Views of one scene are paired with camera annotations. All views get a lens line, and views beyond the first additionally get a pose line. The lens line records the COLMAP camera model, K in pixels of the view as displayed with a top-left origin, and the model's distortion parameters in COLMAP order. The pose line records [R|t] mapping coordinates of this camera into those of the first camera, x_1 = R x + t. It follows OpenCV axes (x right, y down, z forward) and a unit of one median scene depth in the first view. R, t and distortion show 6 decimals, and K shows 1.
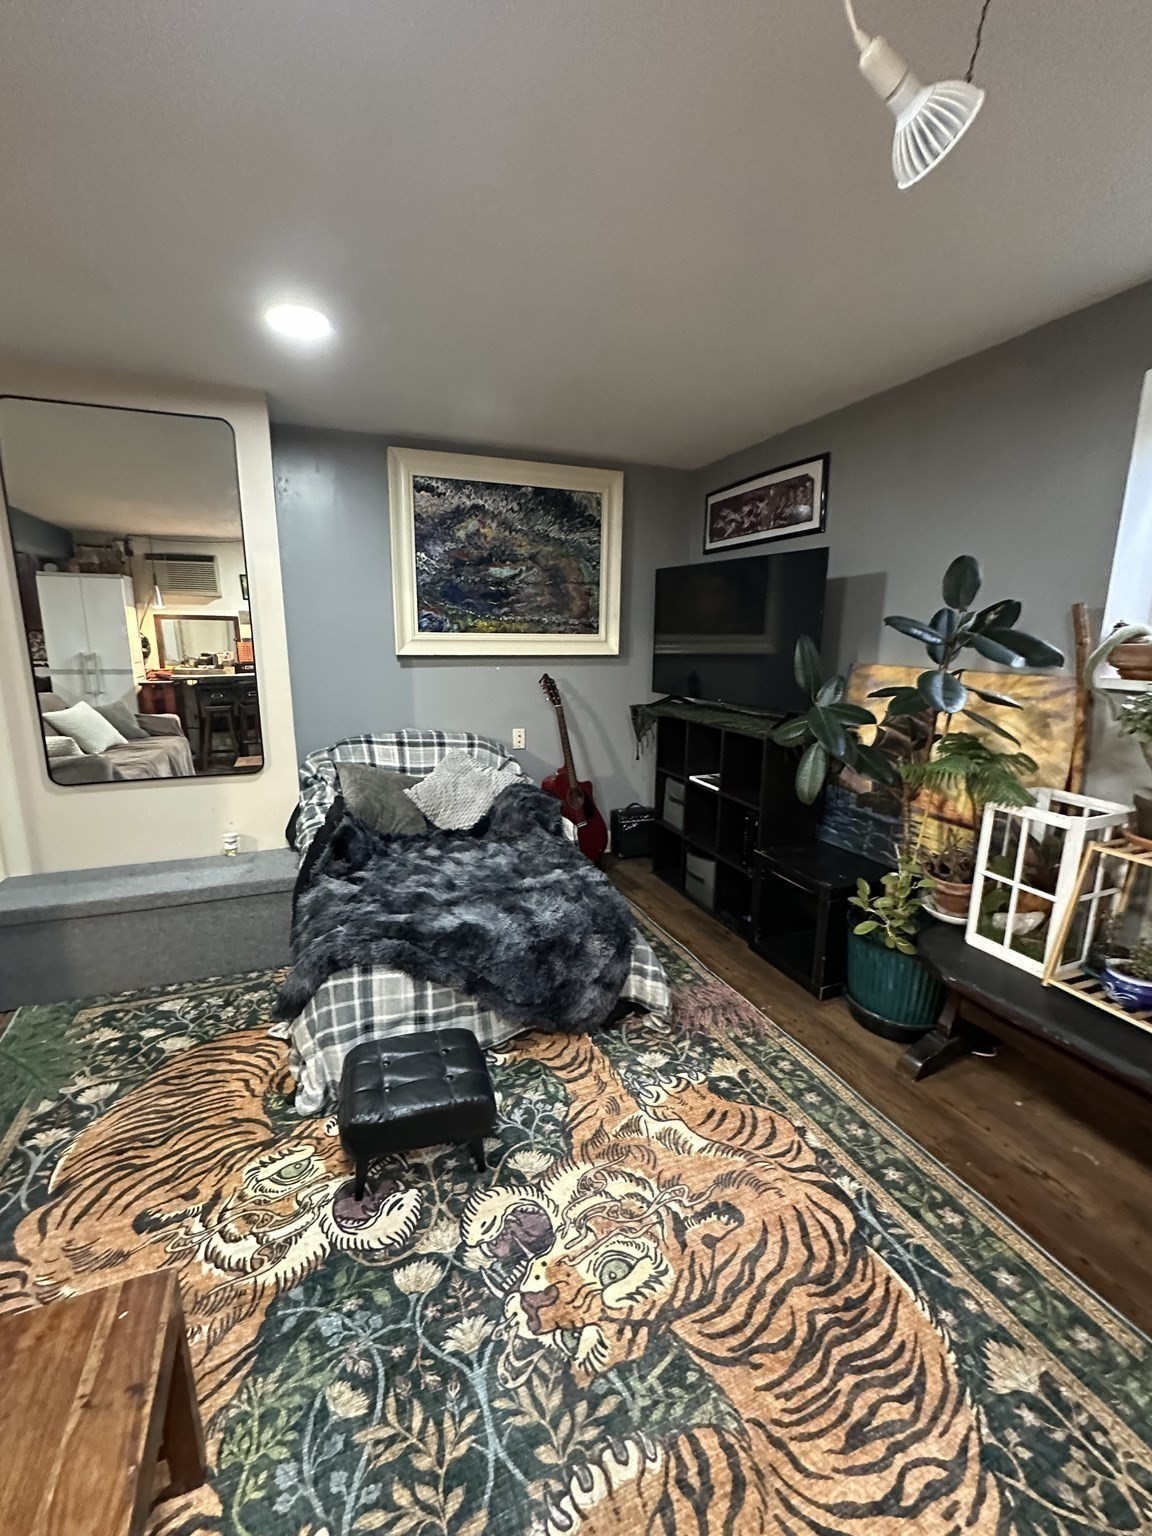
lens RADIAL K [[656.3, 0, 576.0], [0, 656.3, 768.0], [0, 0, 1]] dist [-0.008619, 0.002880]
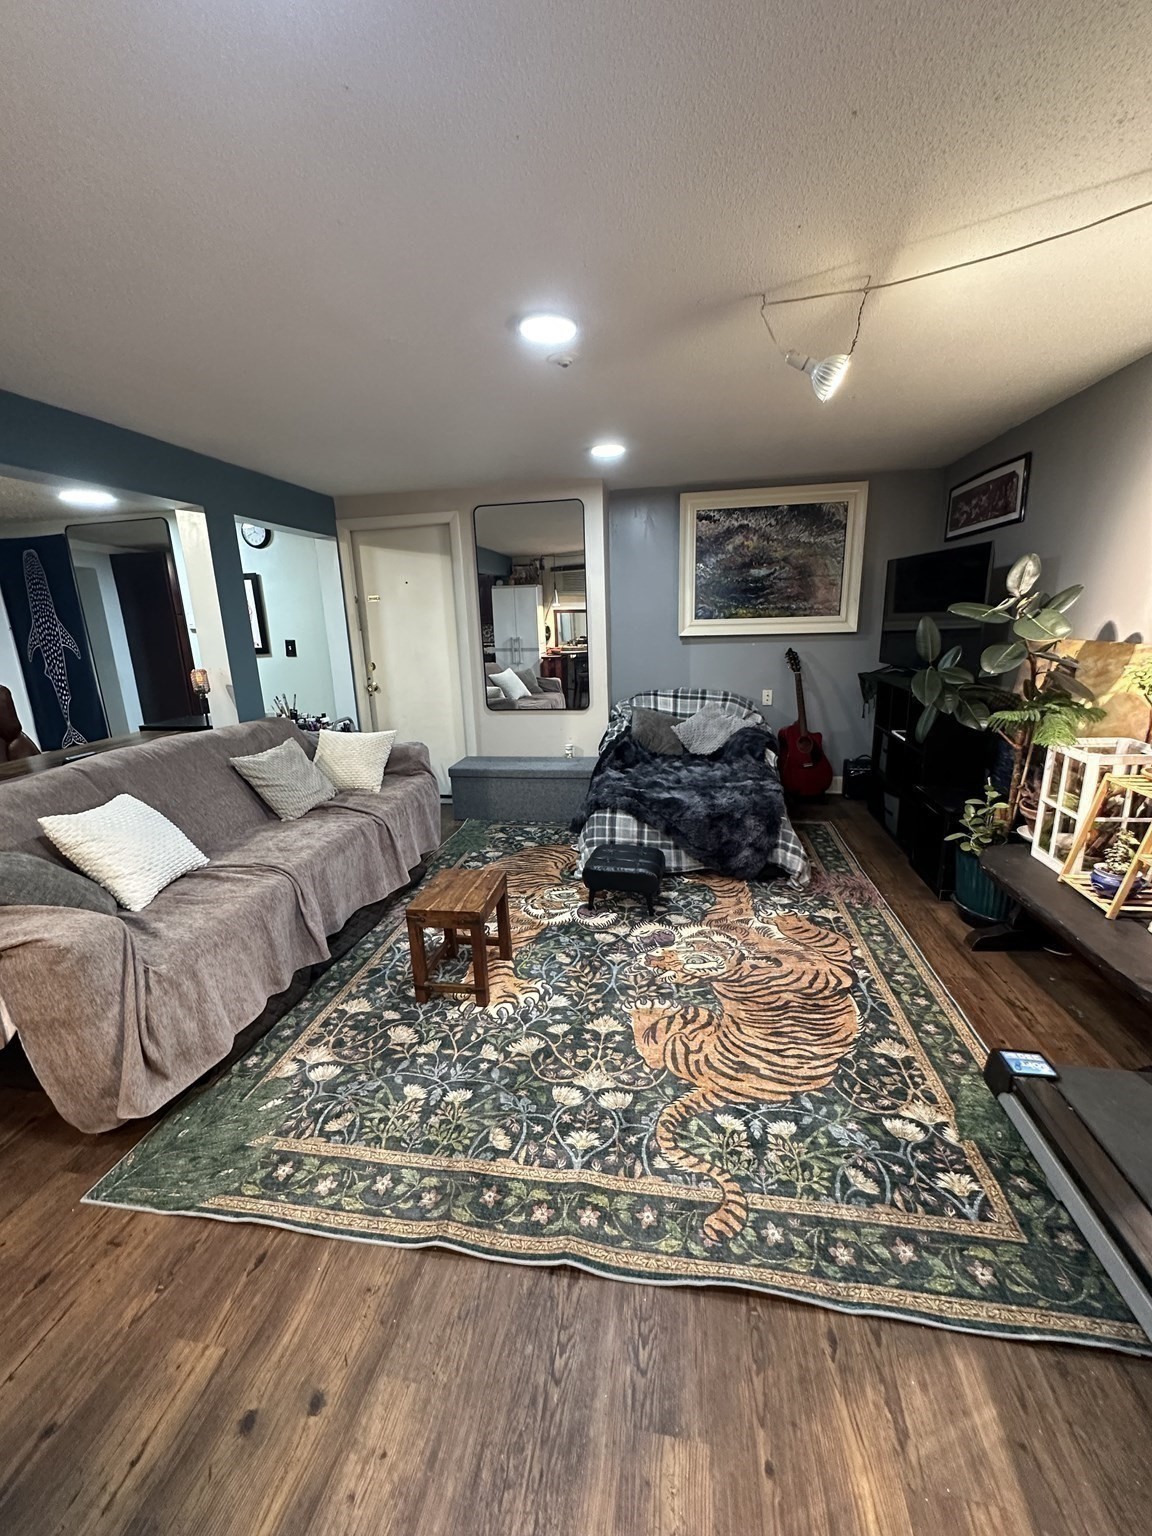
lens RADIAL K [[613.6, 0, 573.9], [0, 613.6, 766.6], [0, 0, 1]] dist [-0.006122, 0.001527]
pose [[0.849540, 0.090379, -0.519724, 0.392883], [-0.067364, 0.995735, 0.063044, 0.070528], [0.523205, -0.018548, 0.852005, -0.435865]]
